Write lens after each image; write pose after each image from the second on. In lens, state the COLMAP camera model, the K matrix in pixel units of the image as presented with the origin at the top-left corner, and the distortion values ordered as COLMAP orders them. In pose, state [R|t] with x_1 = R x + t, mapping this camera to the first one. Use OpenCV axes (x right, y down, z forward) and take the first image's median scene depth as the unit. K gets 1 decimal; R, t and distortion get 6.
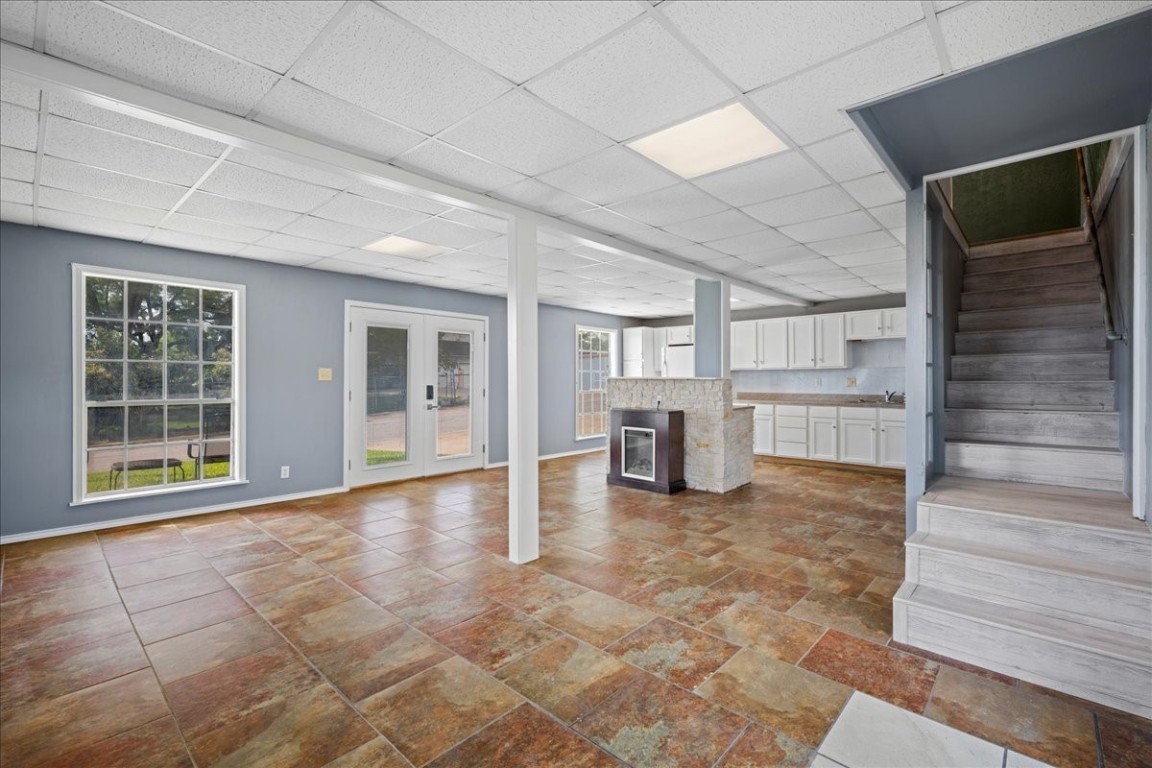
lens RADIAL K [[492.6, 0, 568.6], [0, 492.6, 378.2], [0, 0, 1]] dist [0.000820, 0.000139]
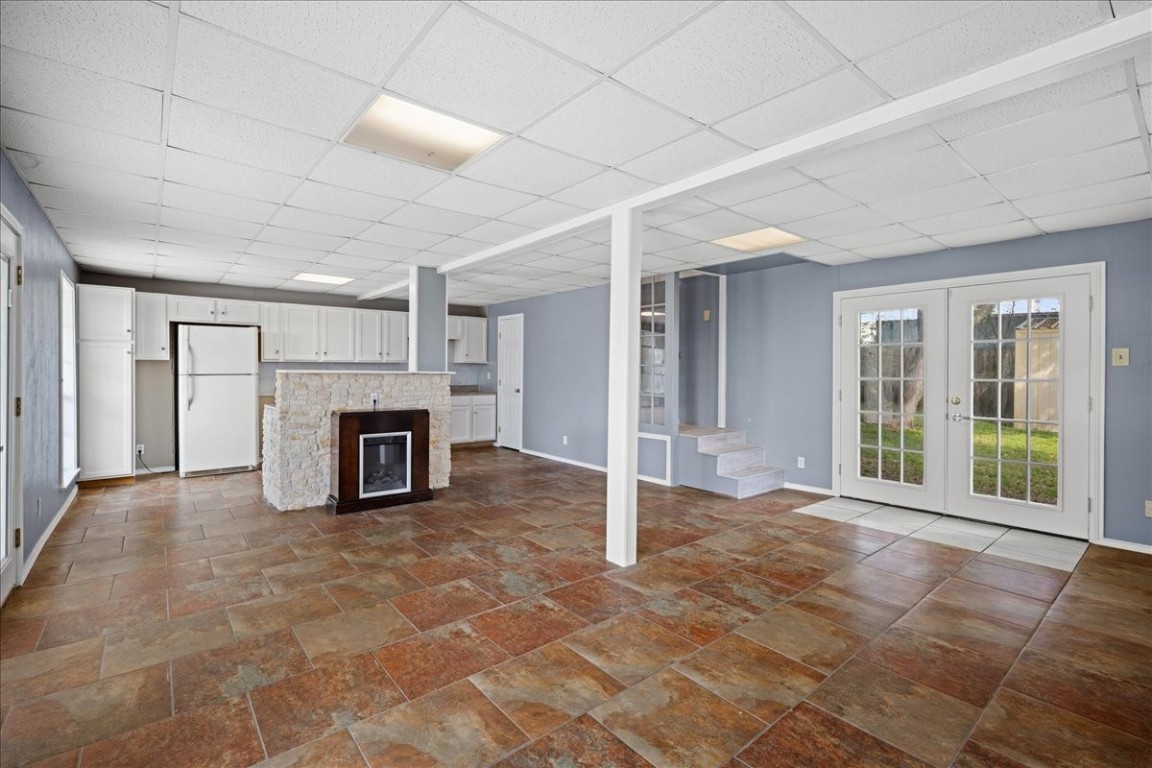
lens RADIAL K [[492.6, 0, 598.3], [0, 492.6, 376.5], [0, 0, 1]] dist [0.000820, 0.000139]
pose [[0.145866, -0.009368, 0.989260, -1.208599], [-0.005358, 0.999933, 0.010259, -0.007030], [-0.989290, -0.006797, 0.145806, 1.039034]]
